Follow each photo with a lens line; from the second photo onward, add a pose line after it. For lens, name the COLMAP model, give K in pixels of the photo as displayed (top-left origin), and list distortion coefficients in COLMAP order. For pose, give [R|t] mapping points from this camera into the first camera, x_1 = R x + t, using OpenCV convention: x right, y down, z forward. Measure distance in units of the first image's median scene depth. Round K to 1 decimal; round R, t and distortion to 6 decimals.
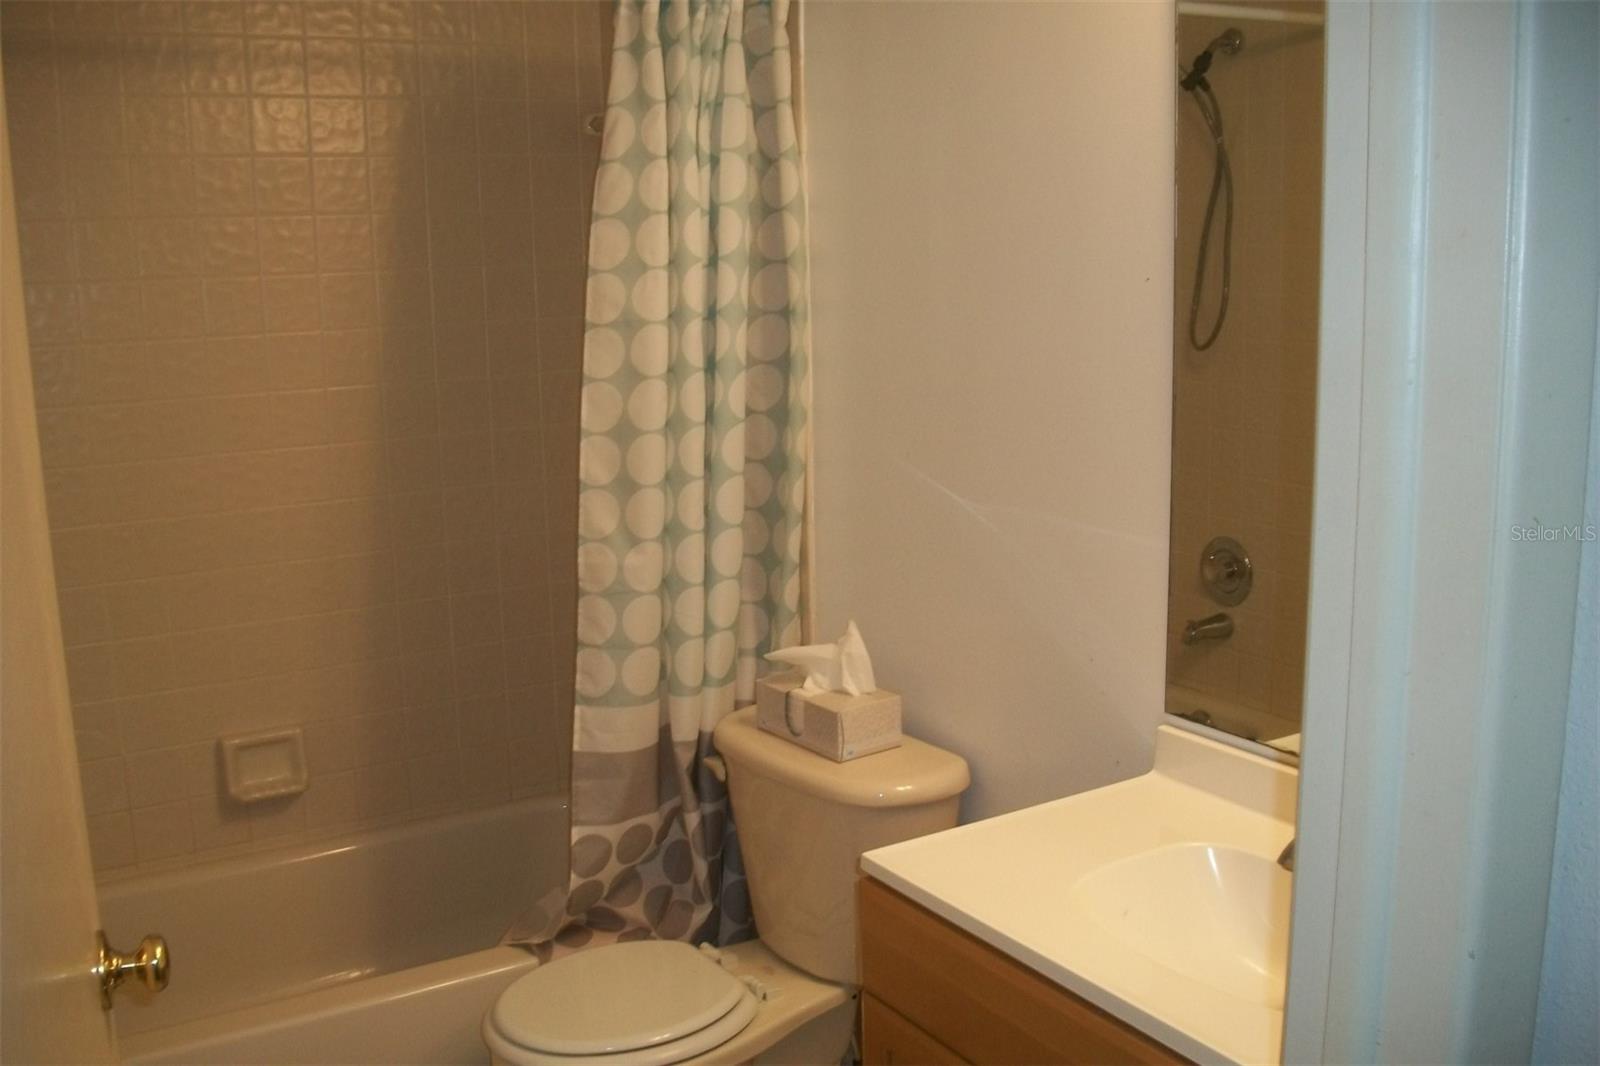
lens RADIAL K [[1536.1, 0, 801.0], [0, 1536.1, 563.2], [0, 0, 1]] dist [-0.123202, 0.033566]
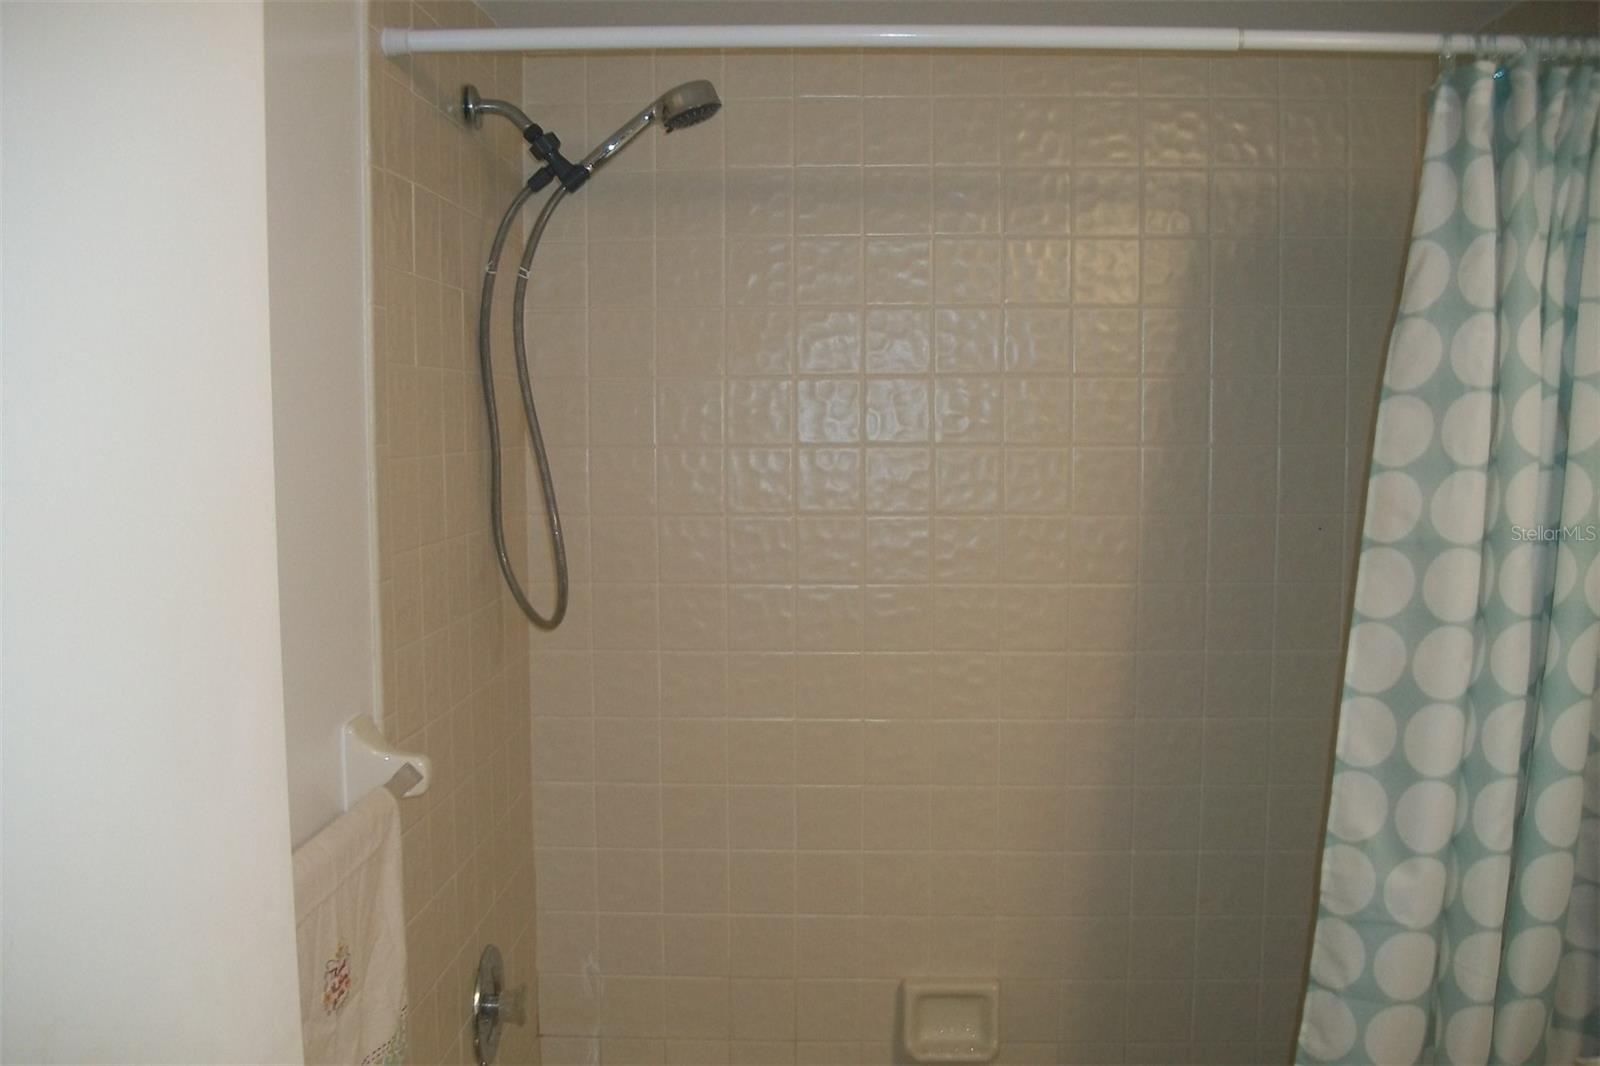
lens RADIAL K [[1536.1, 0, 801.0], [0, 1536.1, 563.2], [0, 0, 1]] dist [-0.123202, 0.033566]
pose [[0.830604, 0.069160, -0.552553, 0.032116], [-0.122137, 0.990723, -0.059593, -0.071064], [0.543305, 0.116985, 0.831345, 0.266800]]
